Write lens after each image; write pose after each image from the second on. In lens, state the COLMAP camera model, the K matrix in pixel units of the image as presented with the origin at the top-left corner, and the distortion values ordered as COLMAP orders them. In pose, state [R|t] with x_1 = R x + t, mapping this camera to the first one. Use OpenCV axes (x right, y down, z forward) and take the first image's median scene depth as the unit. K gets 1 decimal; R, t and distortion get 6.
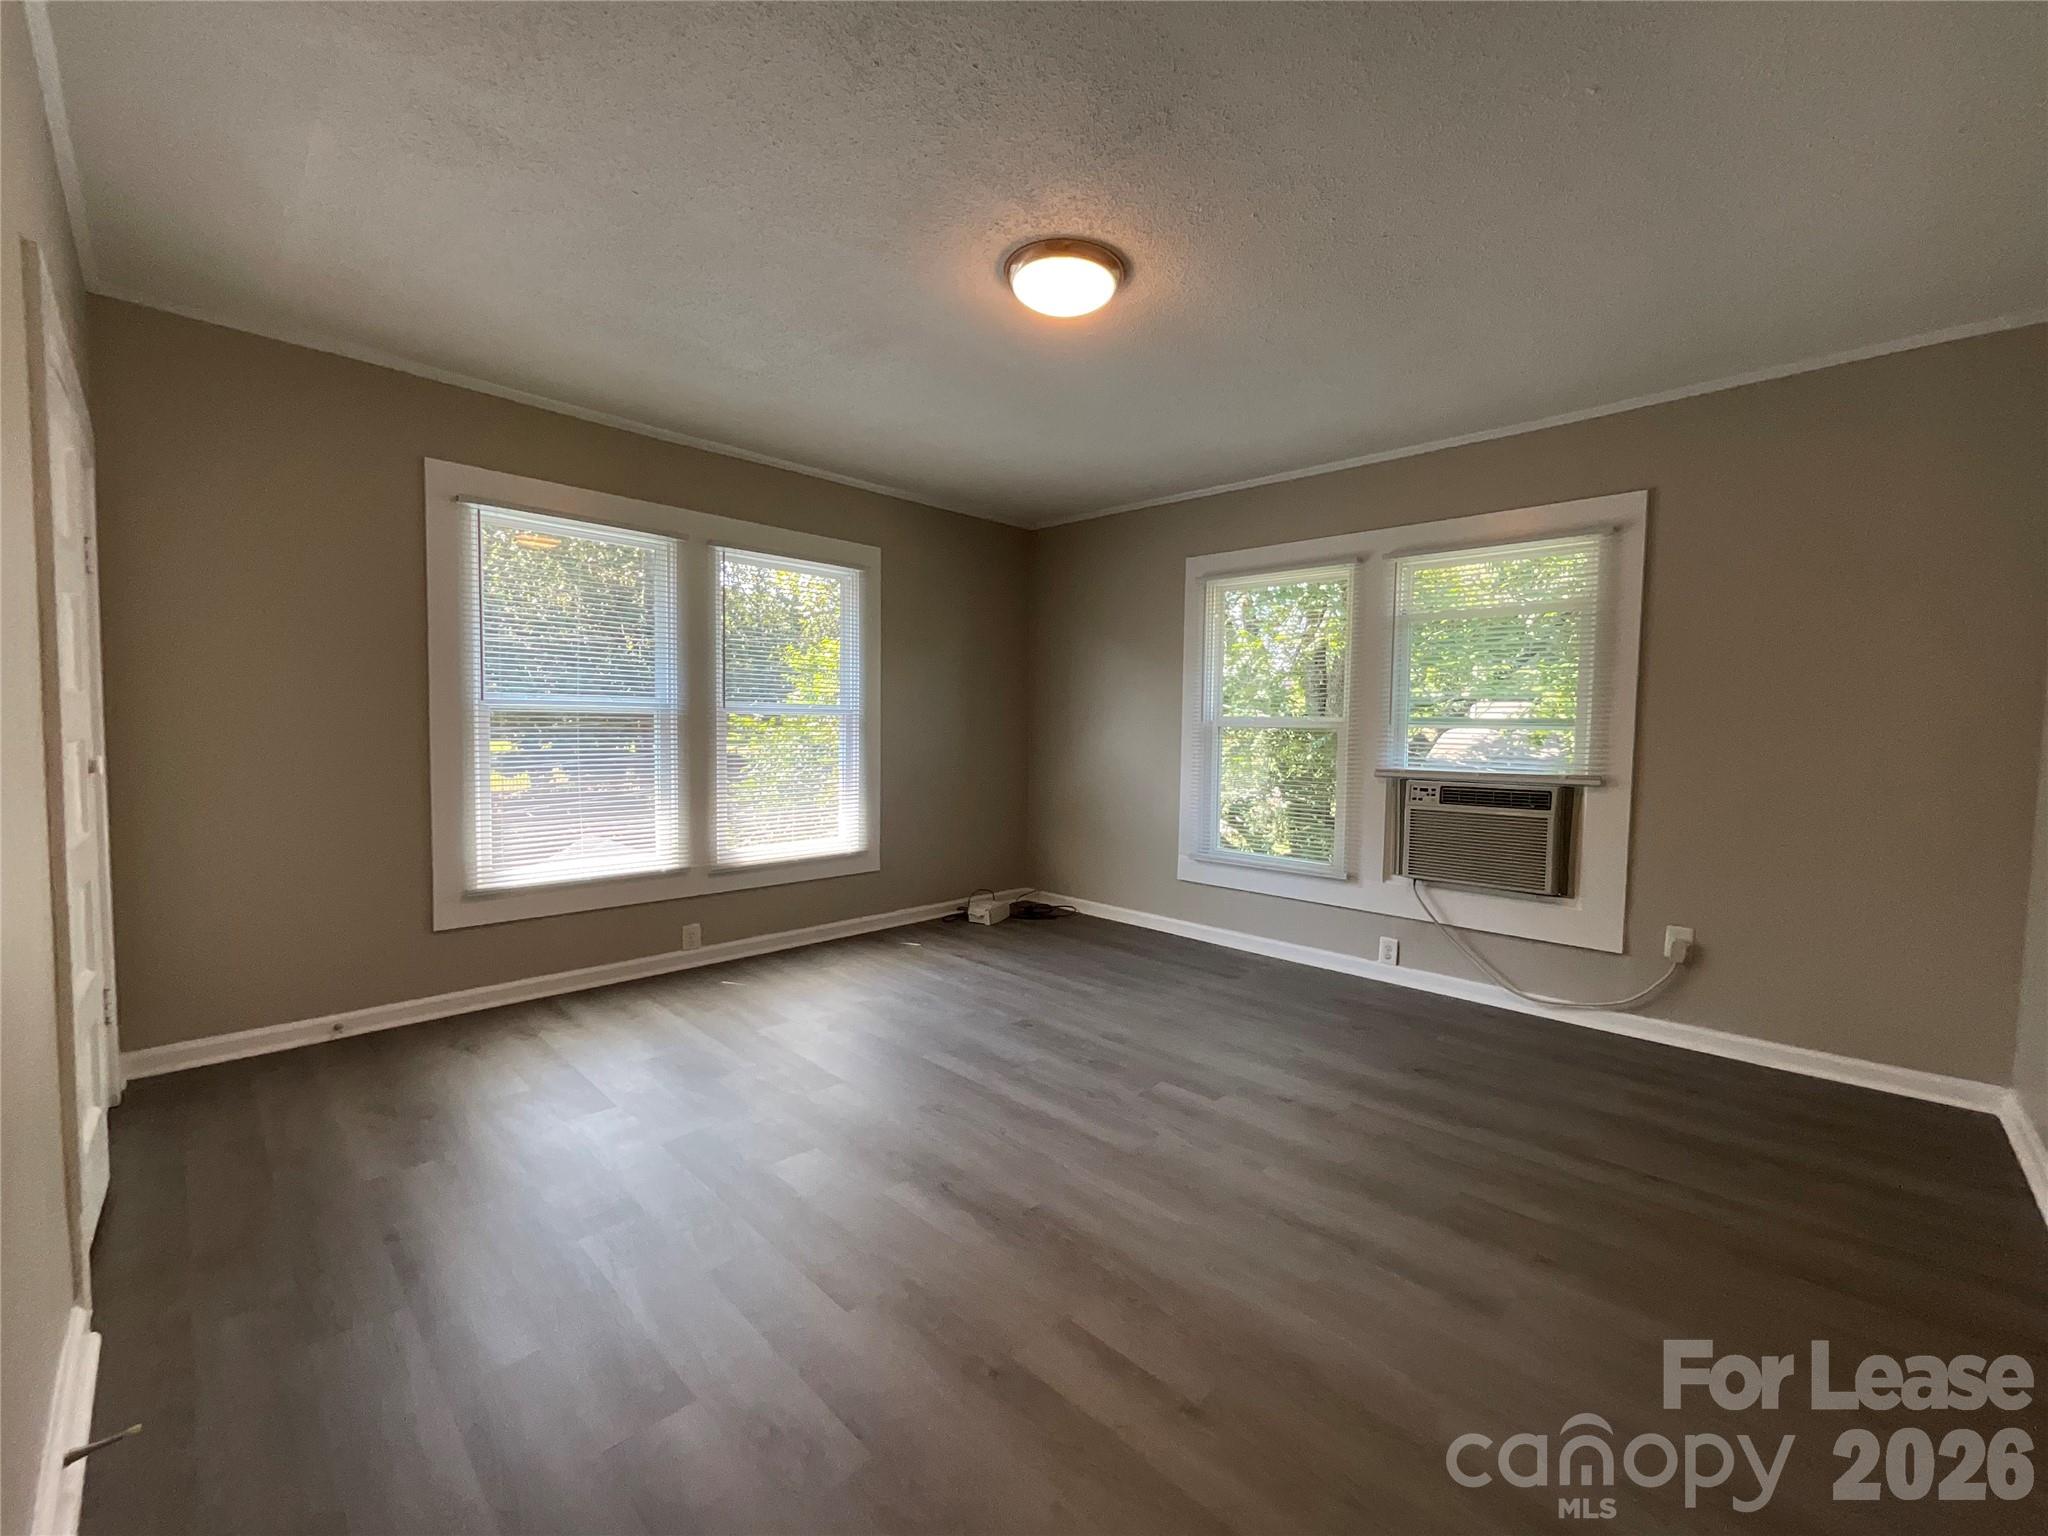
lens RADIAL K [[831.5, 0, 1024.0], [0, 831.5, 768.0], [0, 0, 1]] dist [0.000012, -0.000047]
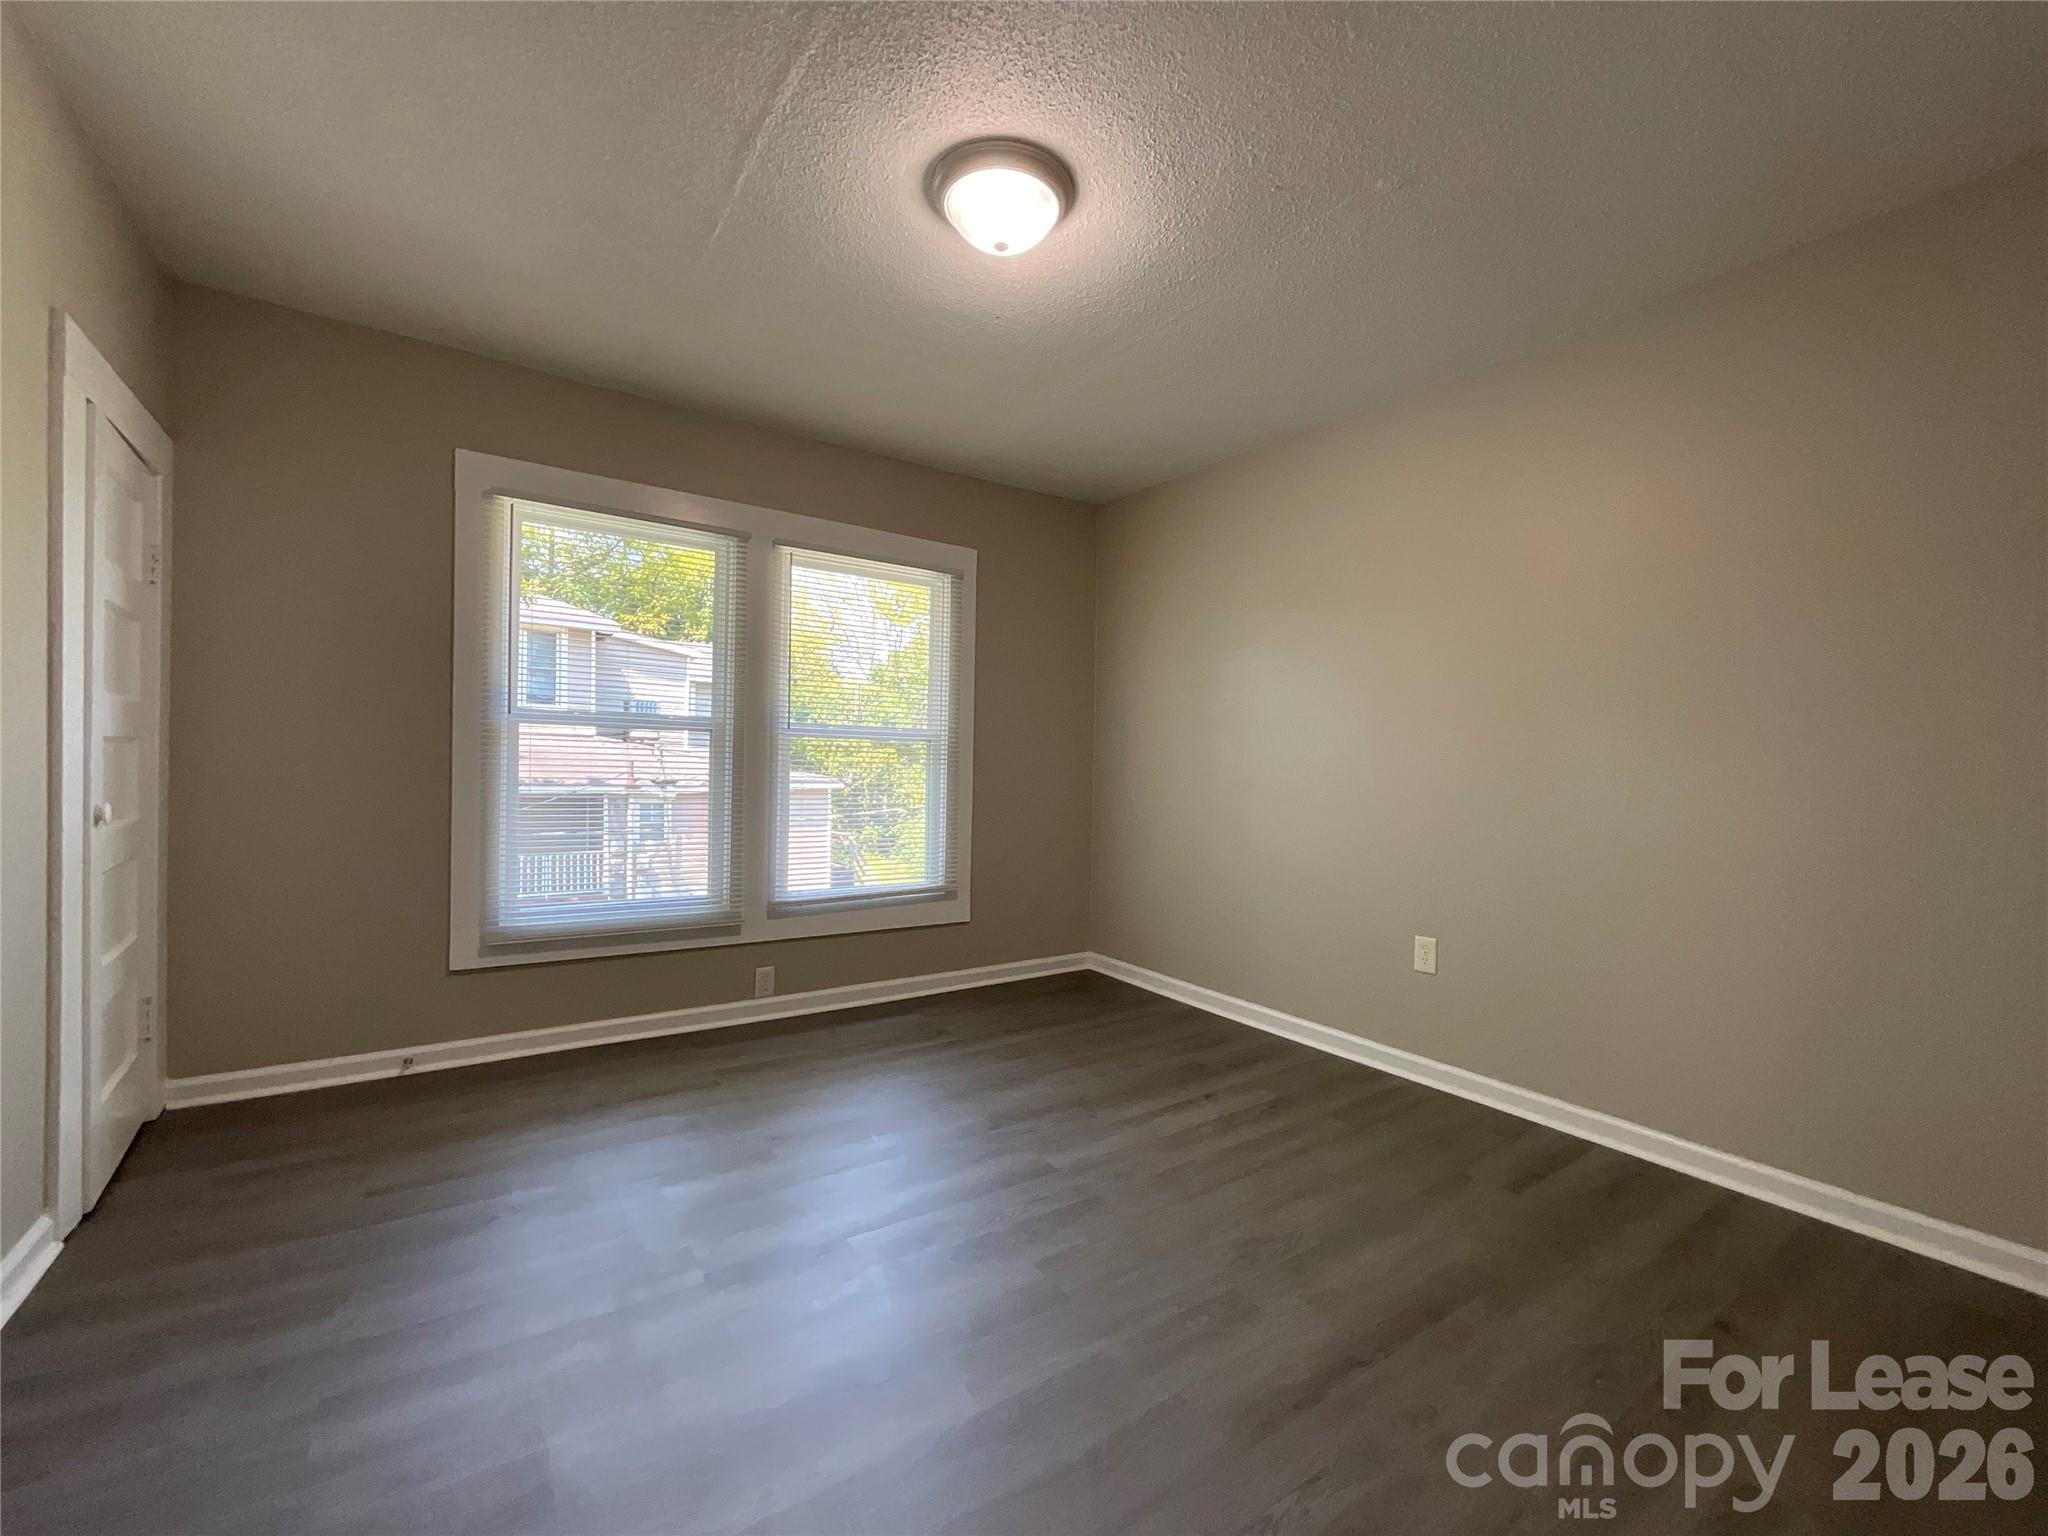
lens RADIAL K [[831.5, 0, 1024.0], [0, 831.5, 768.0], [0, 0, 1]] dist [0.000012, -0.000047]
pose [[0.981018, 0.002179, -0.193904, 0.075263], [-0.012893, 0.998457, -0.054013, 0.021059], [0.193488, 0.055488, 0.979532, 0.236916]]
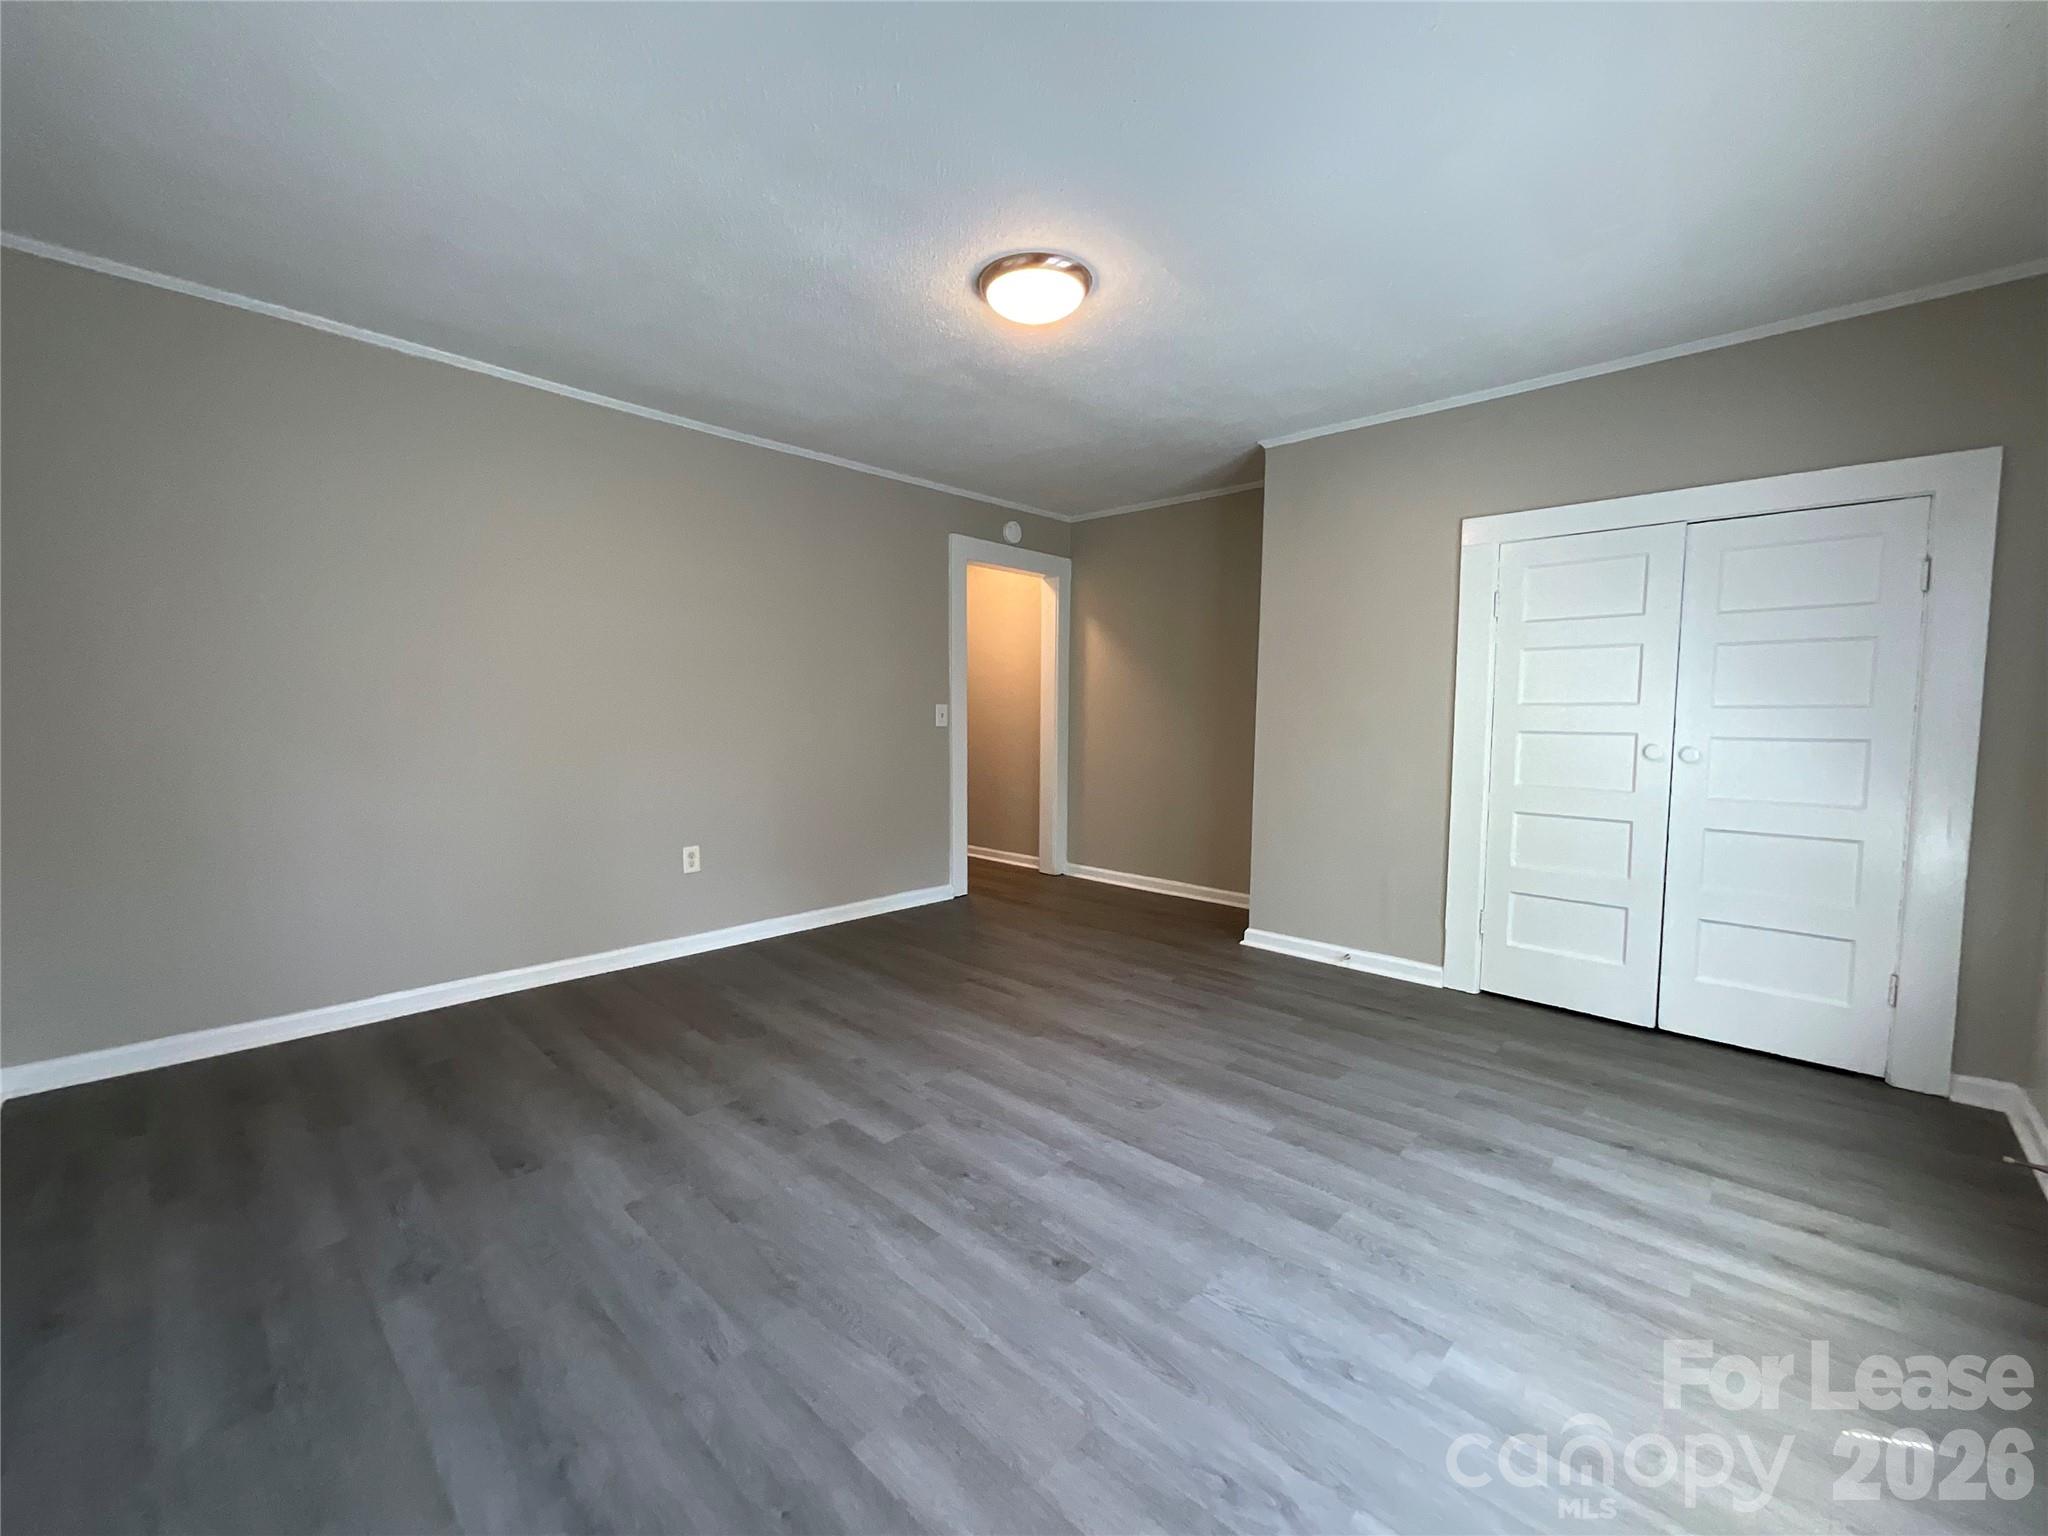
lens RADIAL K [[831.5, 0, 1024.0], [0, 831.5, 768.0], [0, 0, 1]] dist [0.000012, -0.000047]
pose [[-0.999396, -0.028346, -0.020115, 0.045462], [-0.030396, 0.993437, 0.110271, -0.062827], [0.016857, 0.110816, -0.993698, 1.390163]]
